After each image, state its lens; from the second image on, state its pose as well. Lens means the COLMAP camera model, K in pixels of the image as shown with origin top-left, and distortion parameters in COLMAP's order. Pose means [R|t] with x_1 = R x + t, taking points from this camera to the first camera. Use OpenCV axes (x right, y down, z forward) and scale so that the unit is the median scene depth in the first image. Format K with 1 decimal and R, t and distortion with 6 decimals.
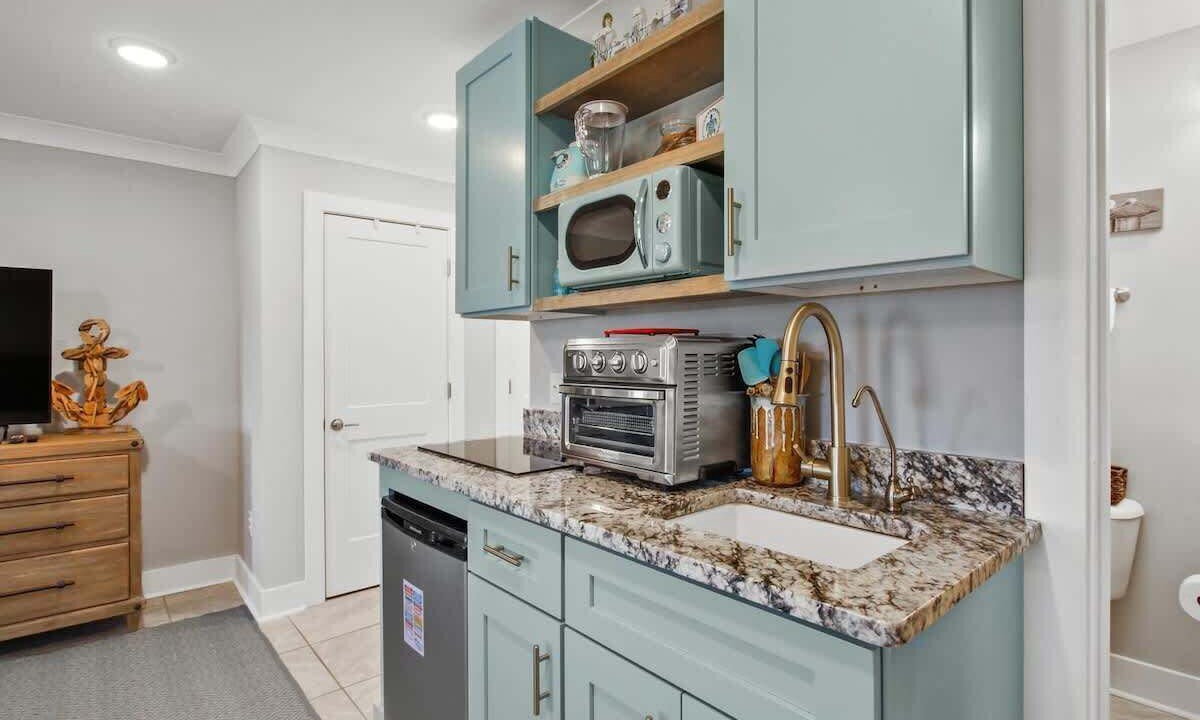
lens RADIAL K [[604.8, 0, 600.0], [0, 604.8, 360.0], [0, 0, 1]] dist [-0.003105, -0.000121]
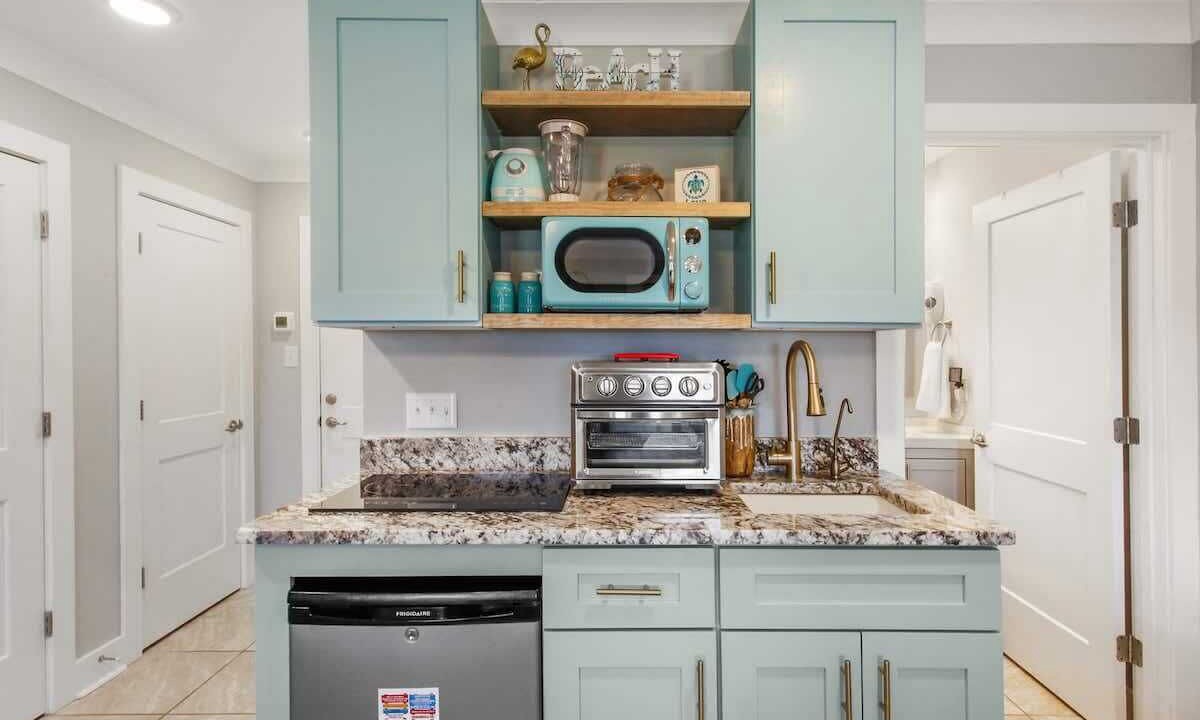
lens RADIAL K [[595.7, 0, 625.3], [0, 595.7, 349.6], [0, 0, 1]] dist [0.004374, 0.000649]
pose [[0.640544, 0.006179, 0.767897, -0.991980], [0.000248, 0.999966, -0.008254, -0.062036], [-0.767922, 0.005477, 0.640520, 0.432949]]
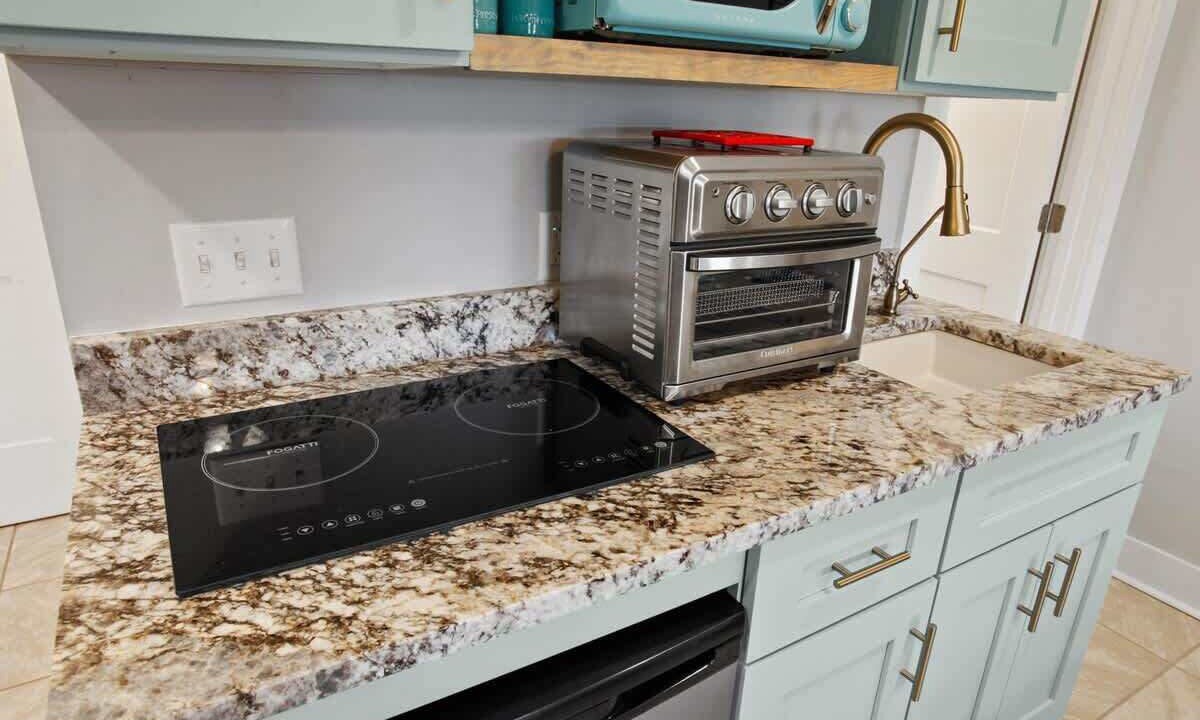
lens RADIAL K [[757.5, 0, 600.0], [0, 757.5, 360.0], [0, 0, 1]] dist [-0.026592, 0.001278]
pose [[0.158778, -0.318897, 0.934395, -0.889744], [-0.029581, 0.944439, 0.327352, -0.100436], [-0.986871, -0.079616, 0.140523, 1.292823]]
